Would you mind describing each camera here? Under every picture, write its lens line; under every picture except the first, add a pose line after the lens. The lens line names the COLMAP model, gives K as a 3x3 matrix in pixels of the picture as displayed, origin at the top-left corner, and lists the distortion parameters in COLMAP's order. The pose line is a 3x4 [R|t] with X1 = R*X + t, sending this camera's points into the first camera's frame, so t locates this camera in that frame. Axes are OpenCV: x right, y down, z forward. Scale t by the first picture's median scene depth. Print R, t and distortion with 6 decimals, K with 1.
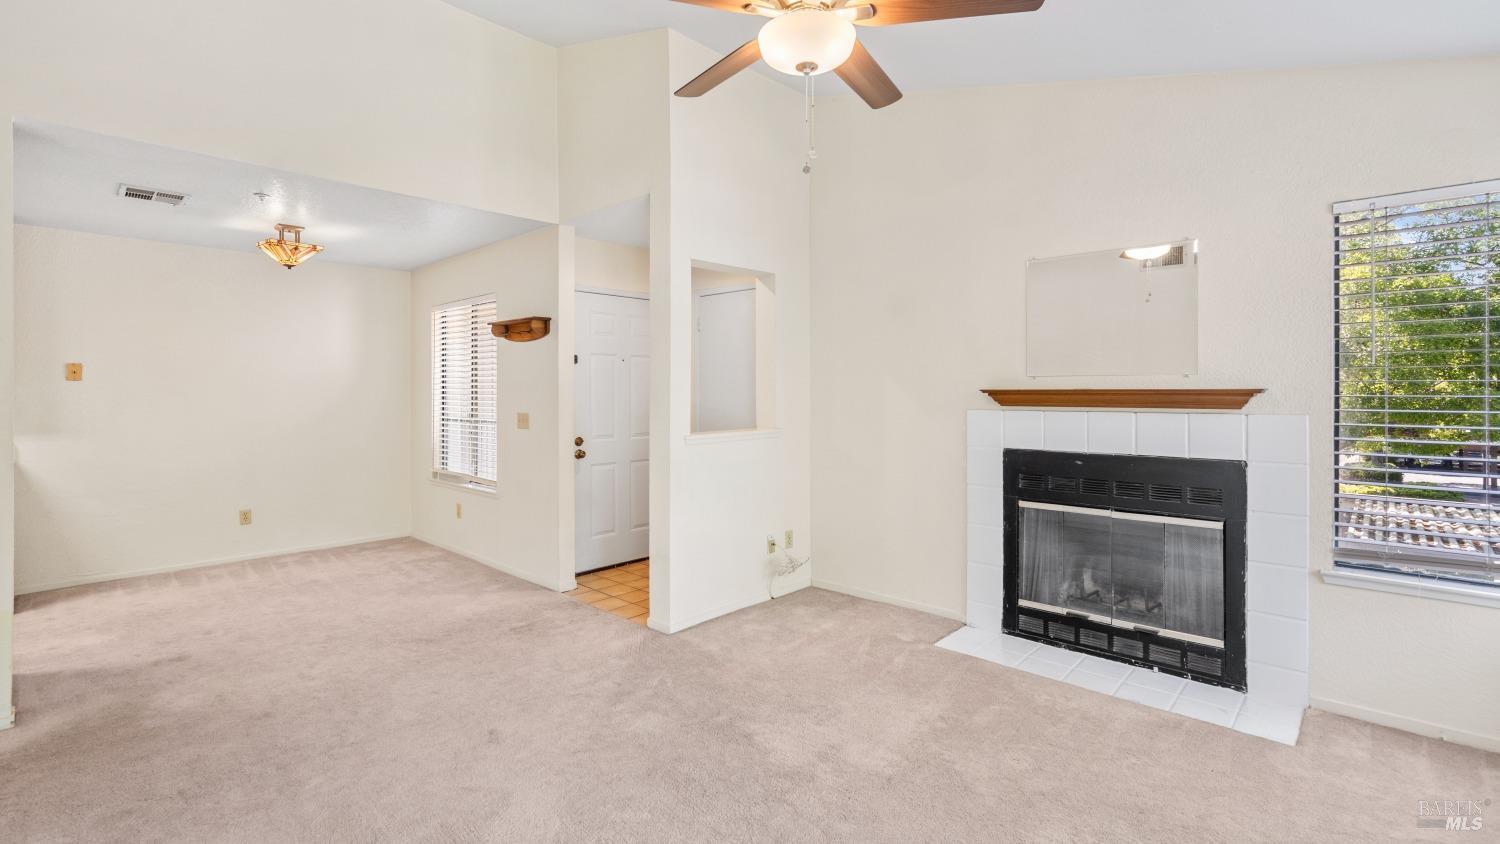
lens RADIAL K [[677.2, 0, 748.4], [0, 677.2, 385.9], [0, 0, 1]] dist [-0.005503, 0.002635]
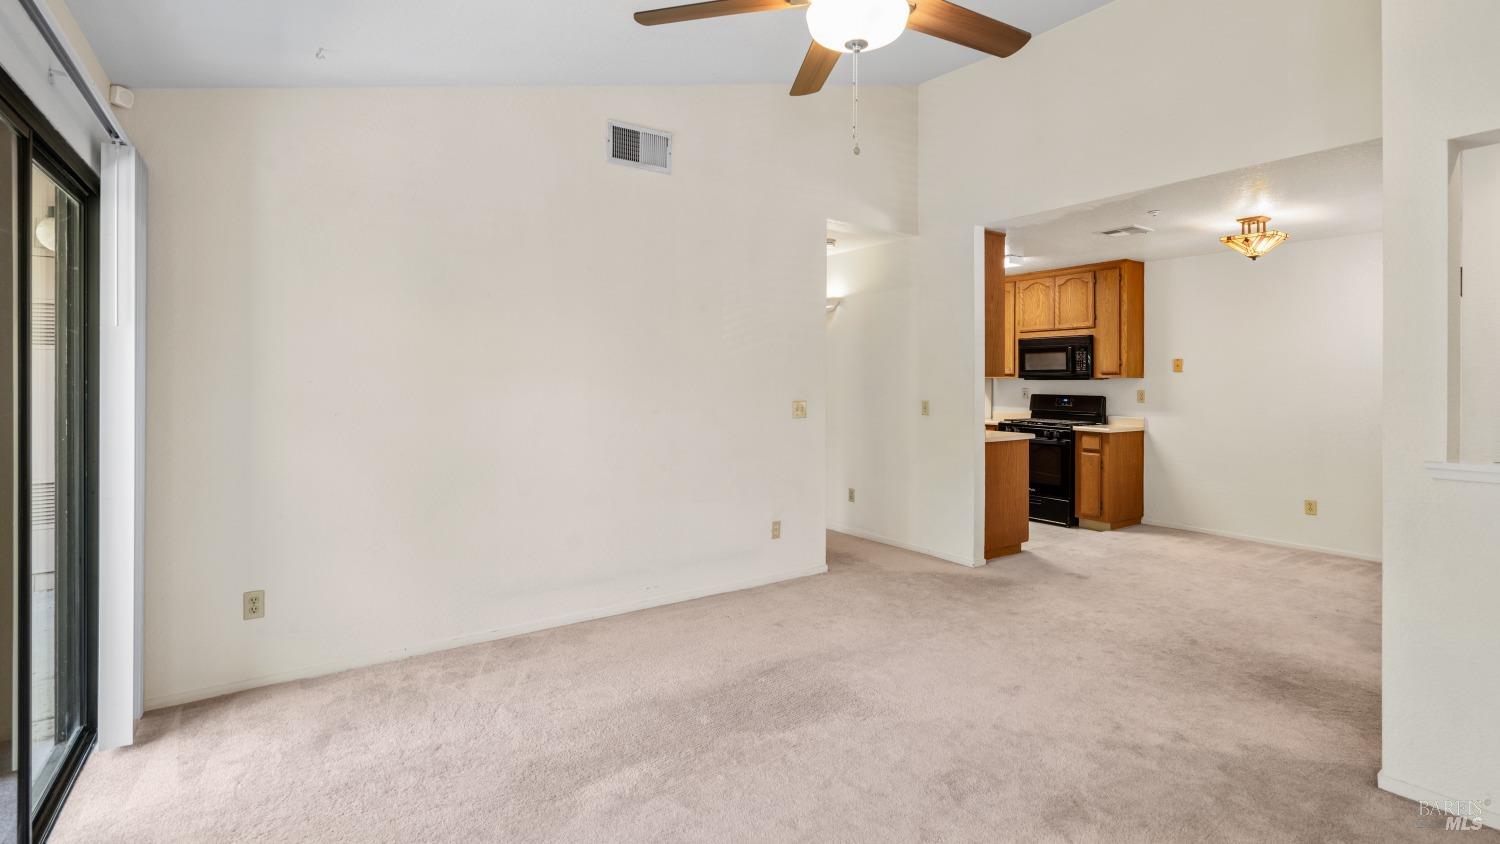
lens RADIAL K [[677.2, 0, 758.0], [0, 677.2, 376.9], [0, 0, 1]] dist [-0.005503, 0.002635]
pose [[-0.196597, -0.003923, -0.980477, 0.448412], [0.001546, 0.999990, -0.004311, 0.005598], [0.980483, -0.002363, -0.196589, 0.456077]]
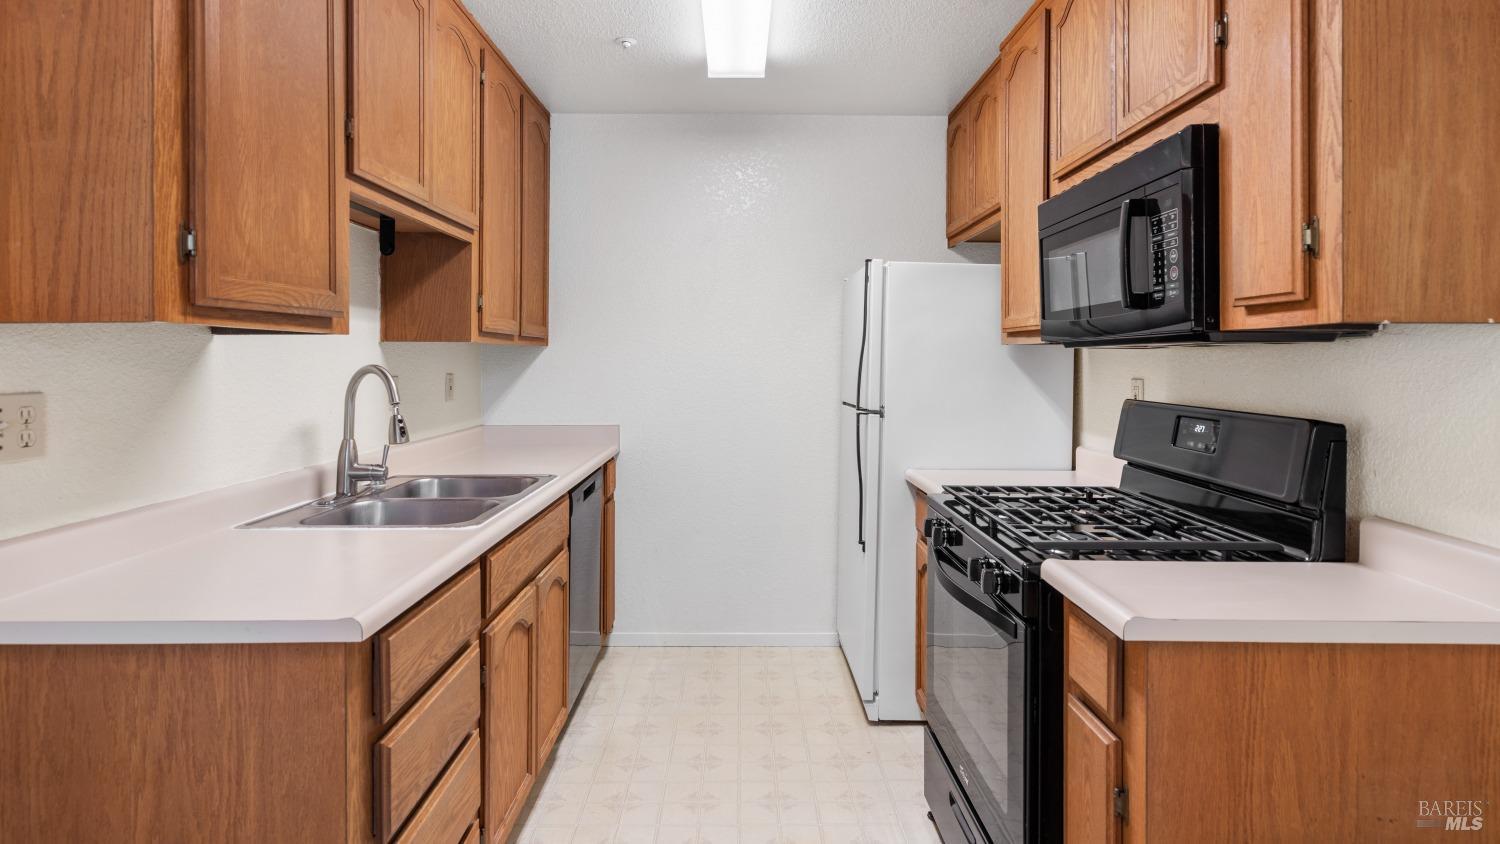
lens RADIAL K [[786.6, 0, 742.9], [0, 786.6, 355.8], [0, 0, 1]] dist [0.003083, 0.000879]
pose [[-0.717122, -0.003258, -0.696940, -0.663597], [0.003281, 0.999962, -0.008051, 0.014983], [0.696940, -0.008060, -0.717084, 0.953556]]
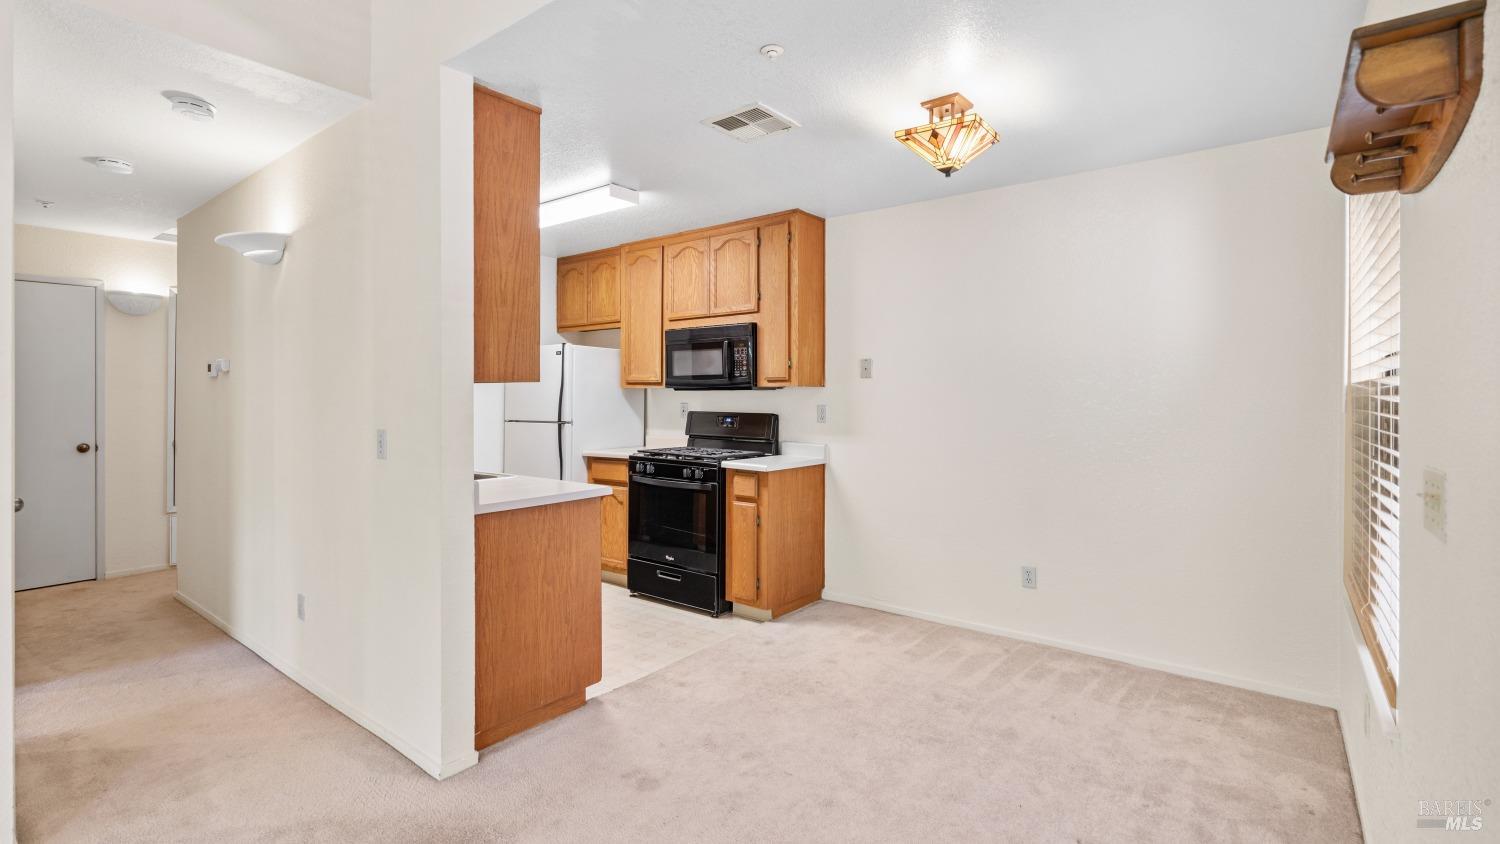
lens RADIAL K [[677.2, 0, 746.4], [0, 677.2, 393.2], [0, 0, 1]] dist [-0.005503, 0.002635]
pose [[0.098152, -0.000303, -0.995171, -0.117647], [0.004613, 0.999989, 0.000151, 0.011048], [0.995161, -0.004606, 0.098152, 0.750004]]
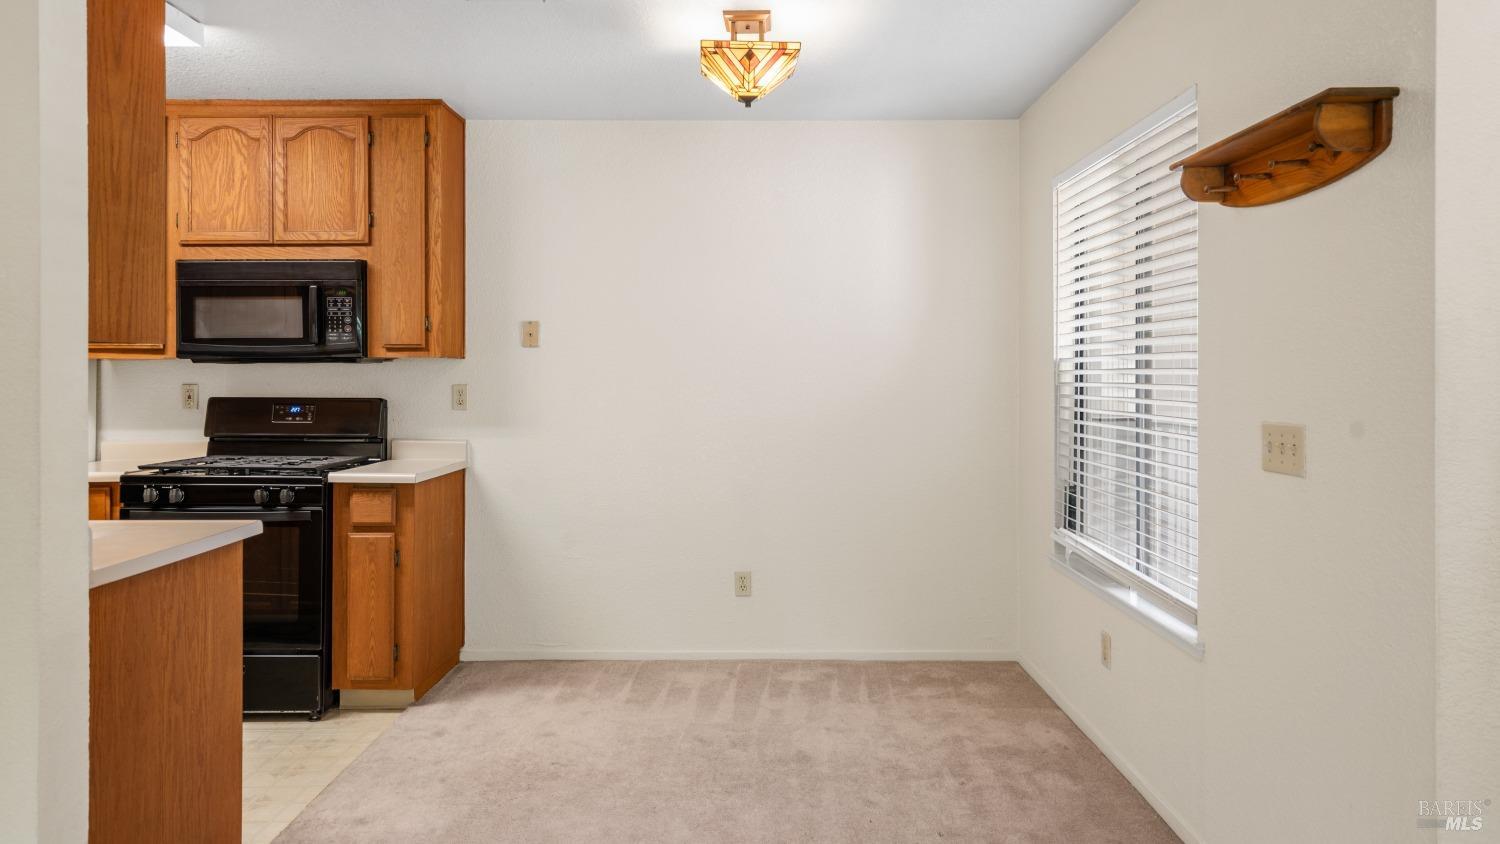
lens RADIAL K [[930.0, 0, 749.5], [0, 930.0, 370.5], [0, 0, 1]] dist [0.001890, 0.002683]
pose [[0.686757, -0.000792, -0.726887, -0.191493], [0.002310, 0.999997, 0.001093, 0.013841], [0.726884, -0.002430, 0.686756, 0.530091]]
